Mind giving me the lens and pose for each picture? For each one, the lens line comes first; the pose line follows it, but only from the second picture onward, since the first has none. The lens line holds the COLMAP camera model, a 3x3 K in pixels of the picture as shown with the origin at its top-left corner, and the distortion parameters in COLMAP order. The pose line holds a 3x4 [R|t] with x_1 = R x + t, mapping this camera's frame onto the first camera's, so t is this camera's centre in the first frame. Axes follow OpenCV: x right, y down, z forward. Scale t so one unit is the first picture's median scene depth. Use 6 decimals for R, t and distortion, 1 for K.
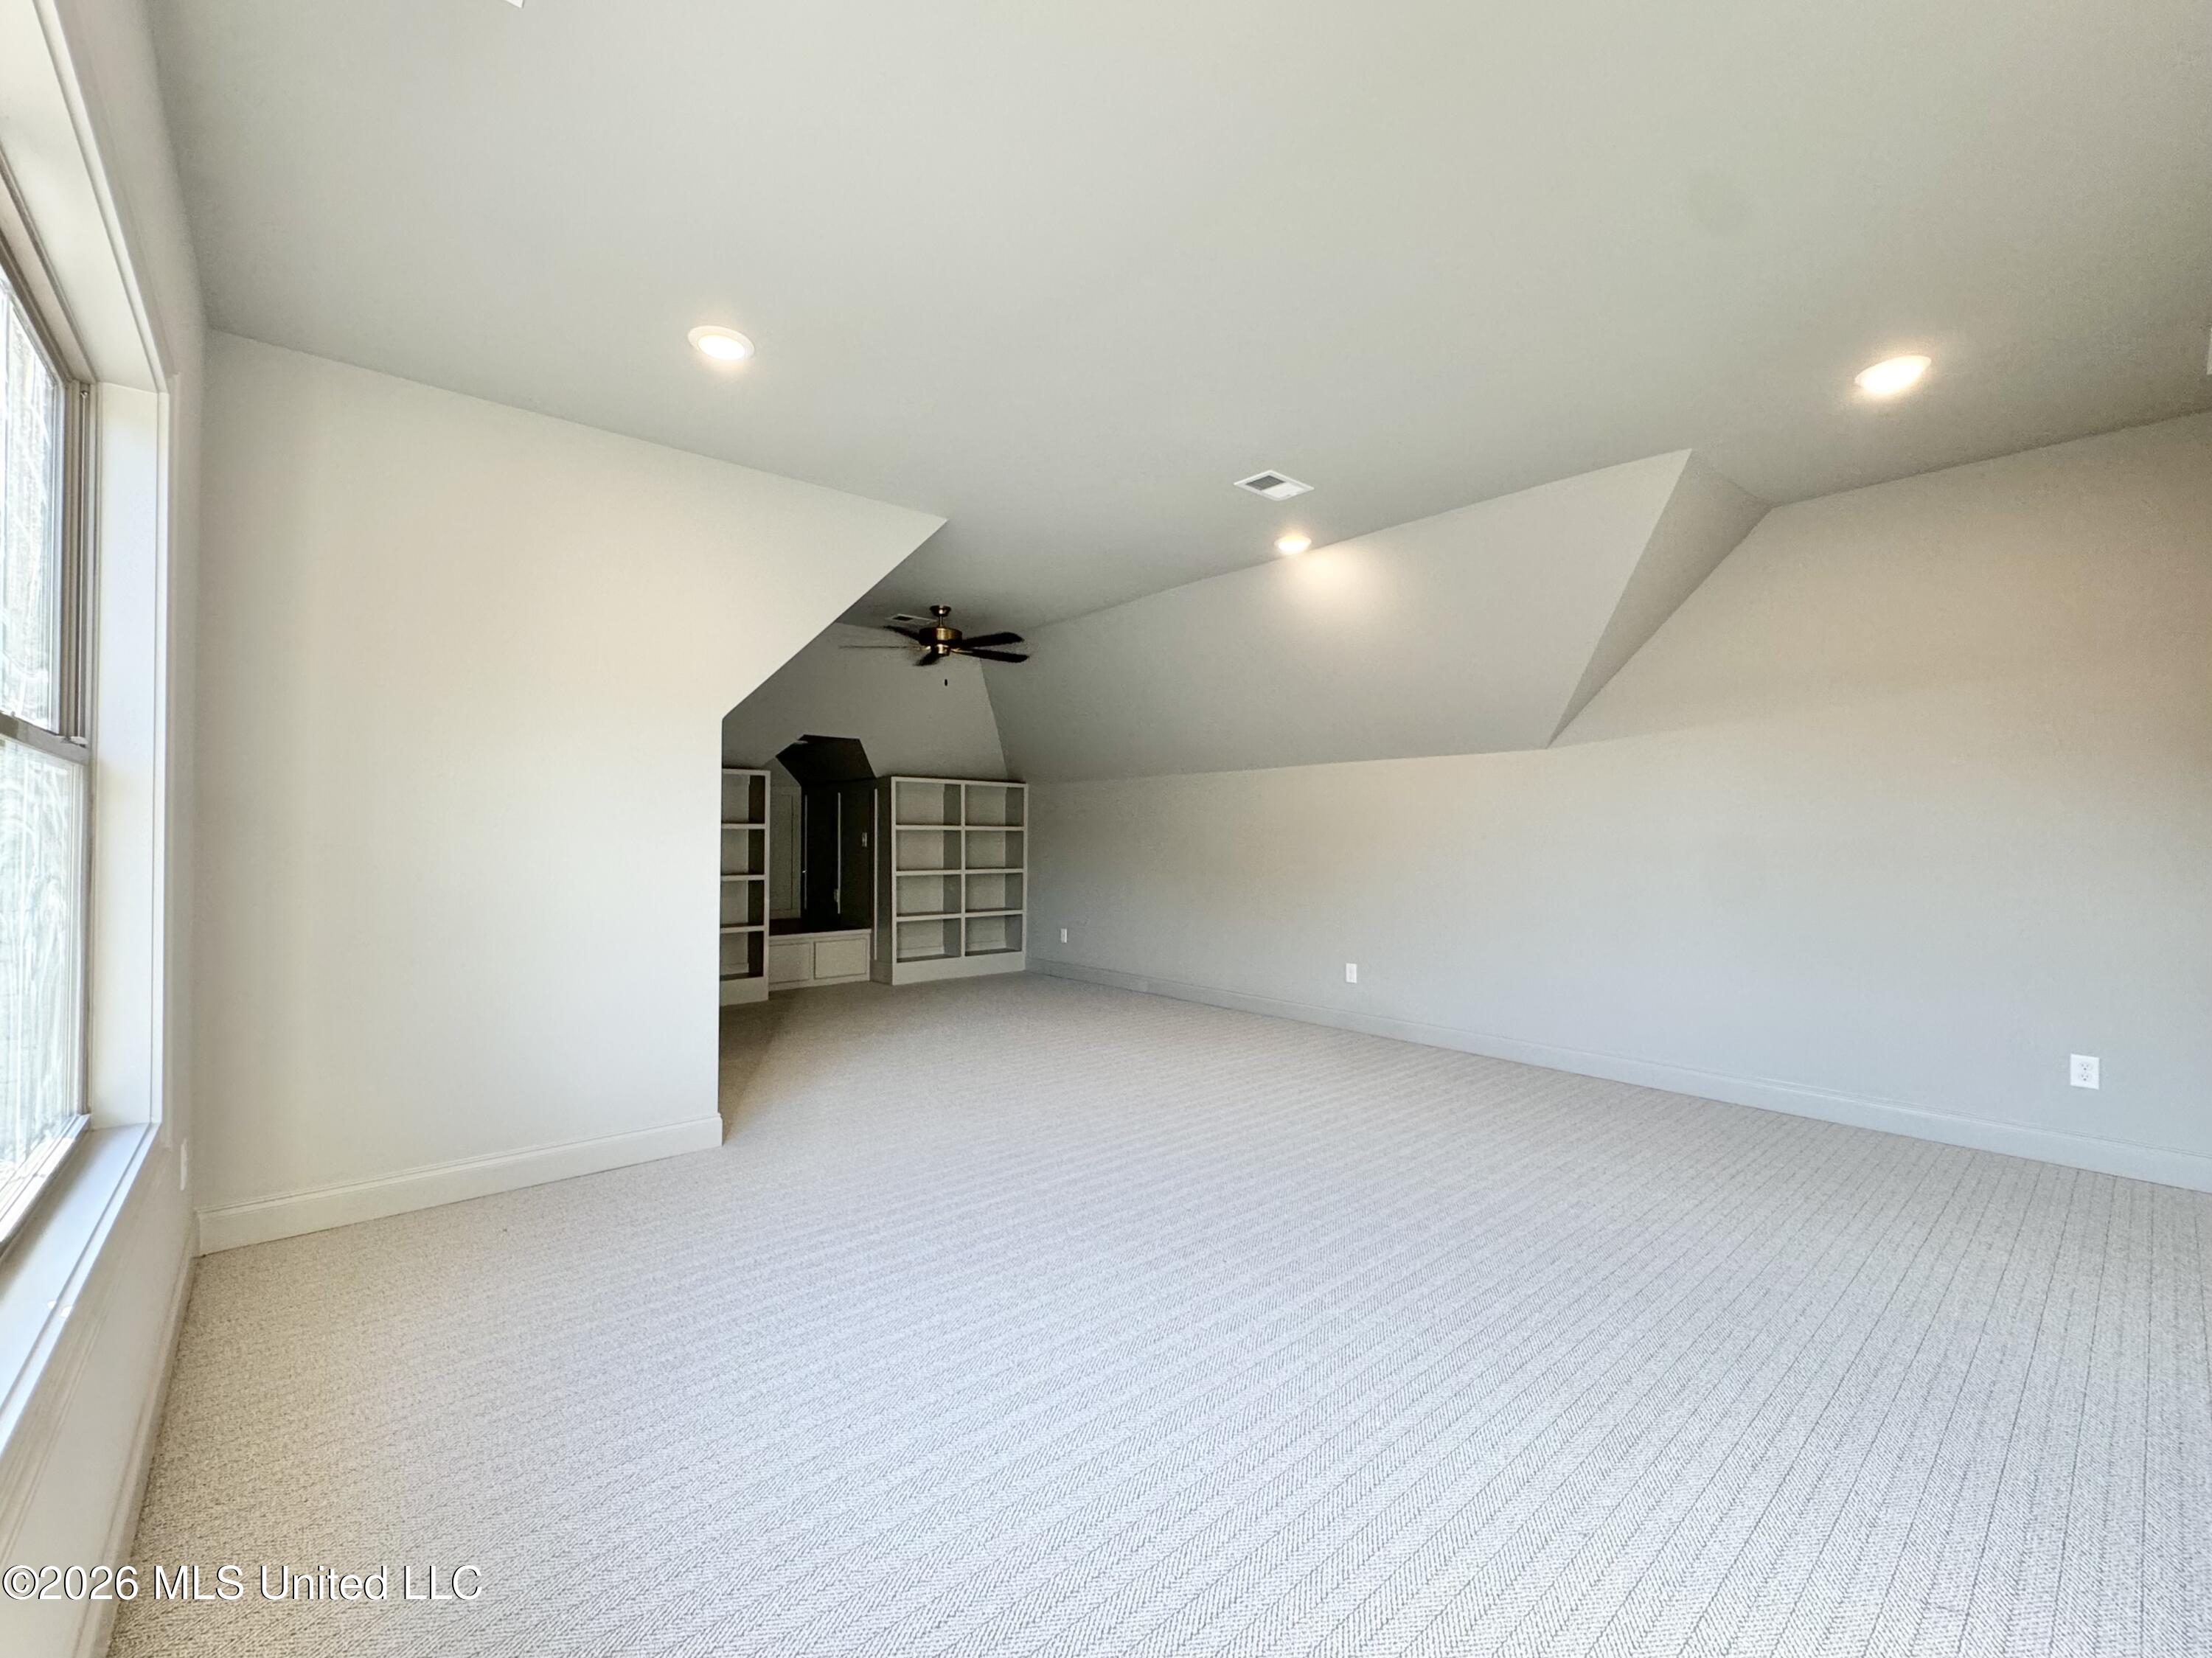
lens RADIAL K [[885.8, 0, 1102.0], [0, 885.8, 828.1], [0, 0, 1]] dist [-0.002898, -0.000138]
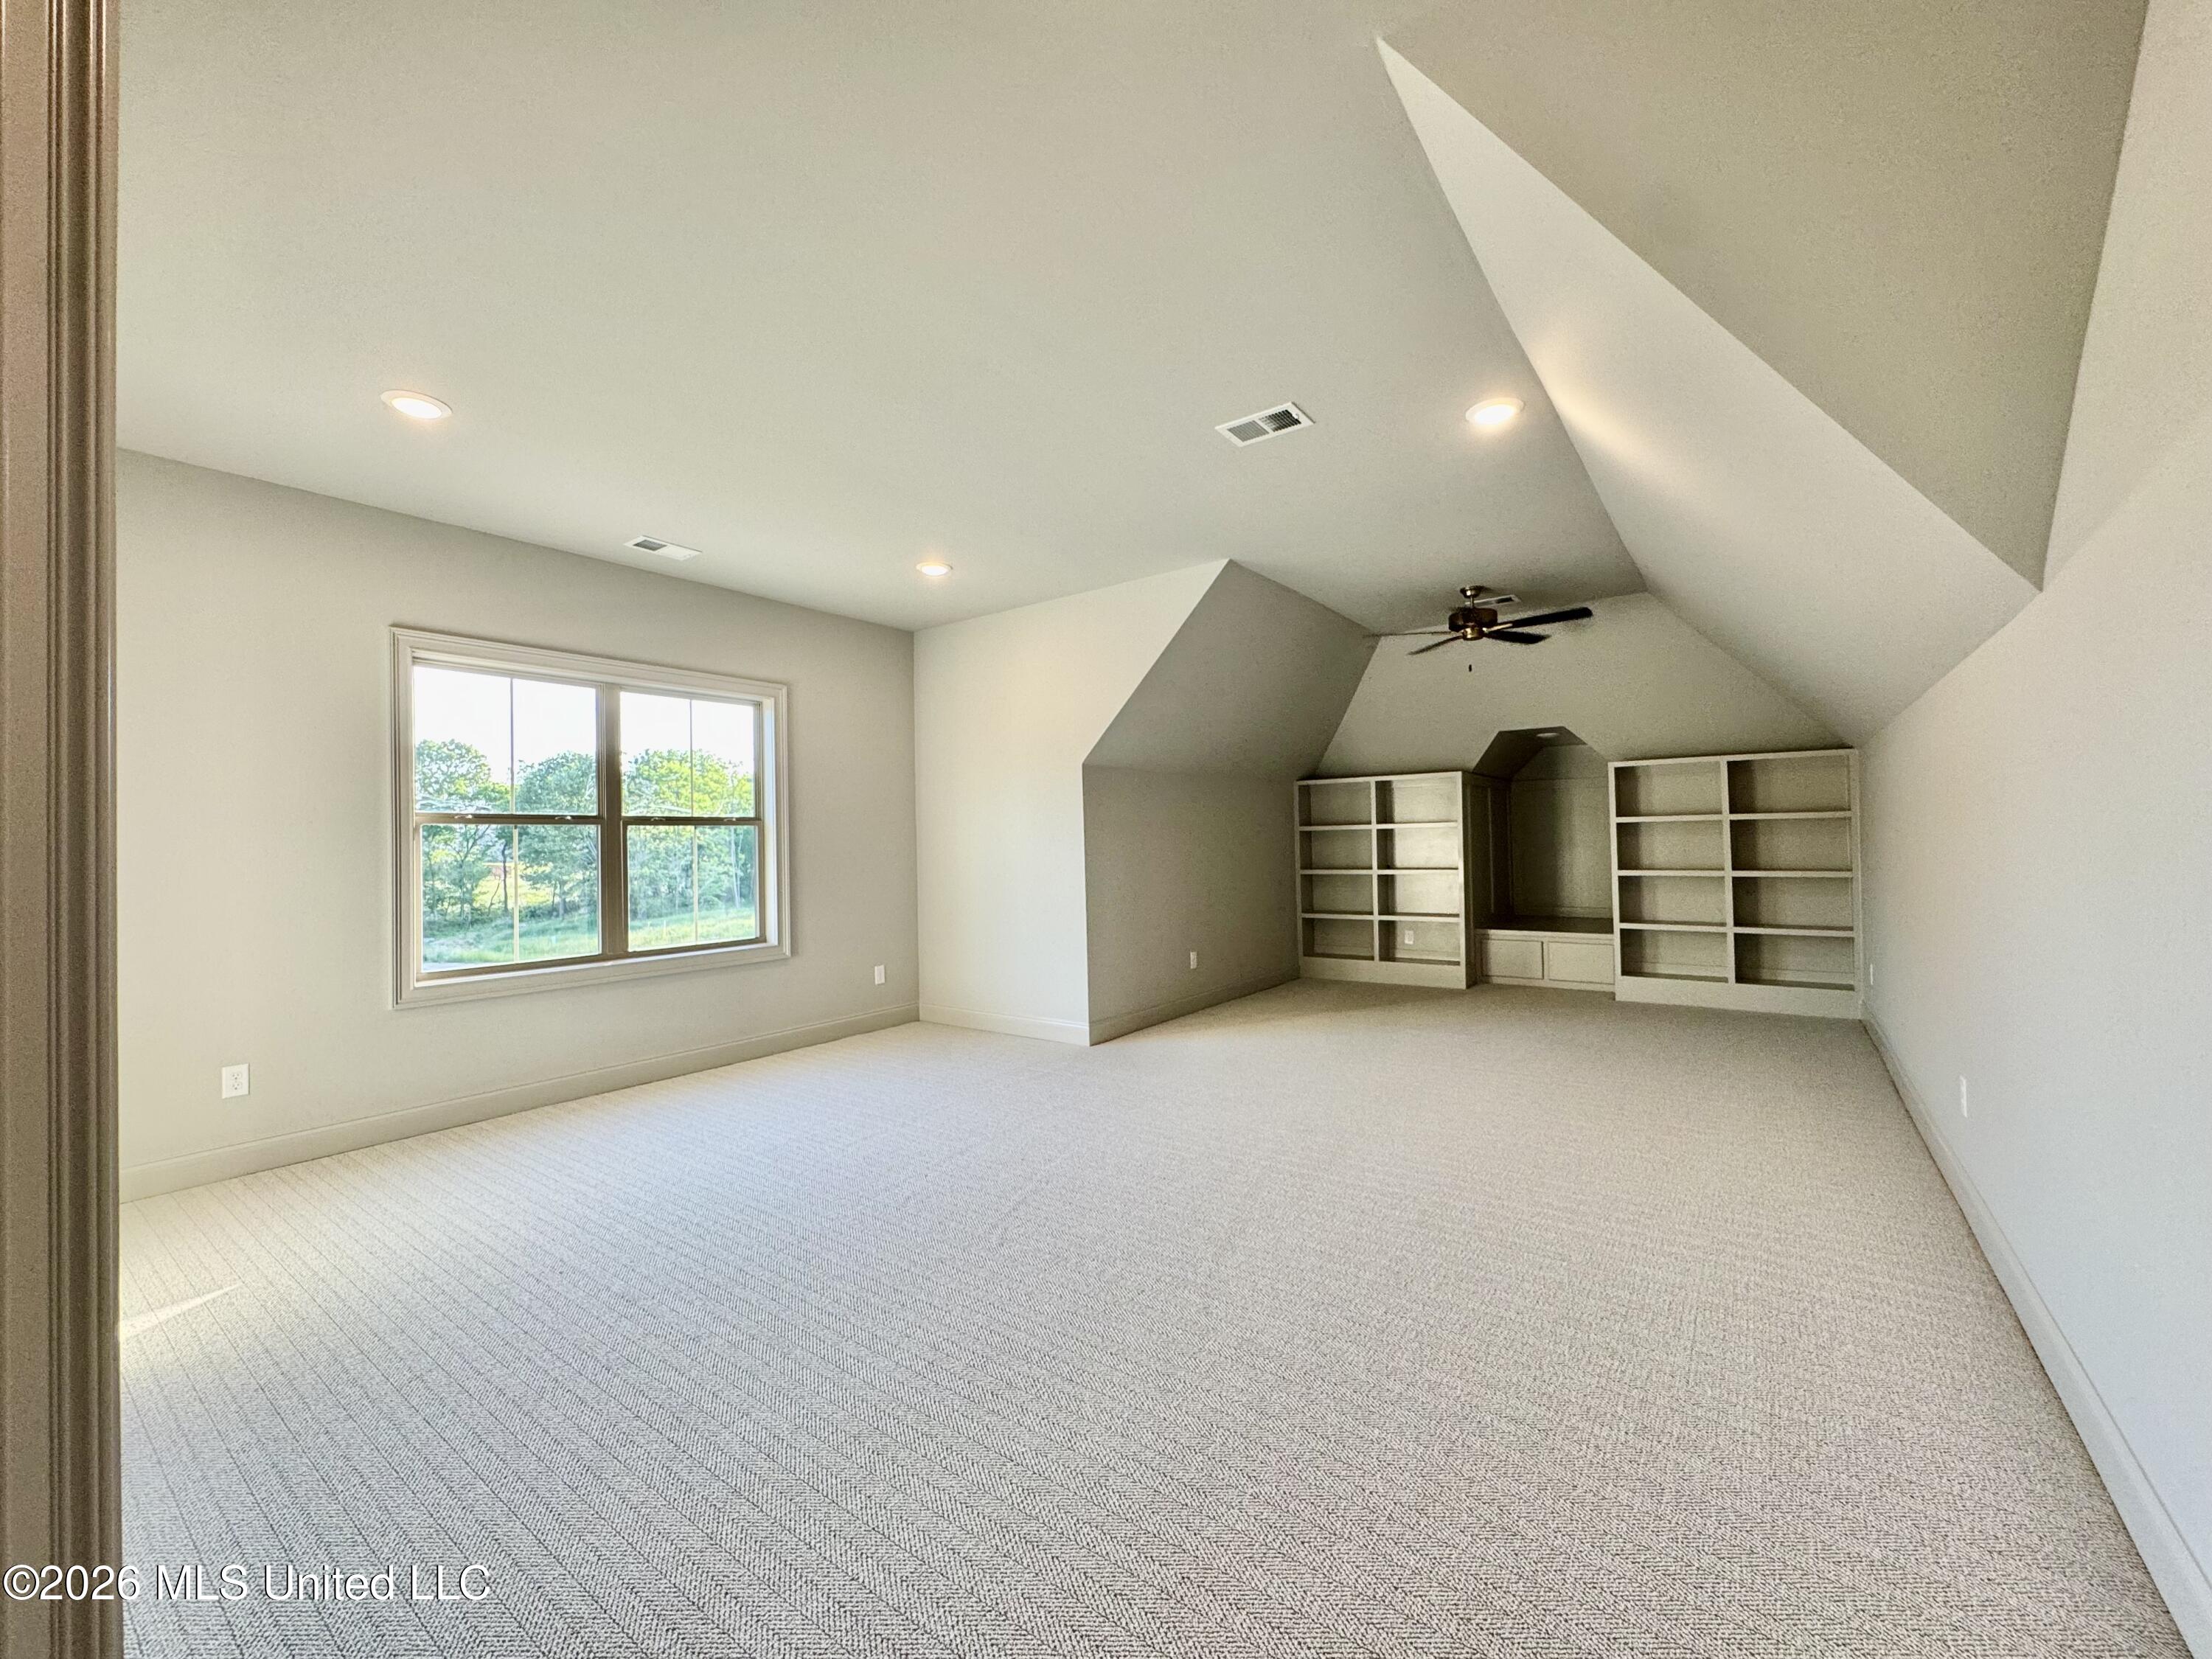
lens RADIAL K [[885.8, 0, 1102.0], [0, 885.8, 828.6], [0, 0, 1]] dist [-0.002898, -0.000138]
pose [[0.194636, -0.017903, -0.980712, 0.663570], [0.029730, 0.999482, -0.012345, 0.004838], [0.980425, -0.026754, 0.195067, 0.430798]]
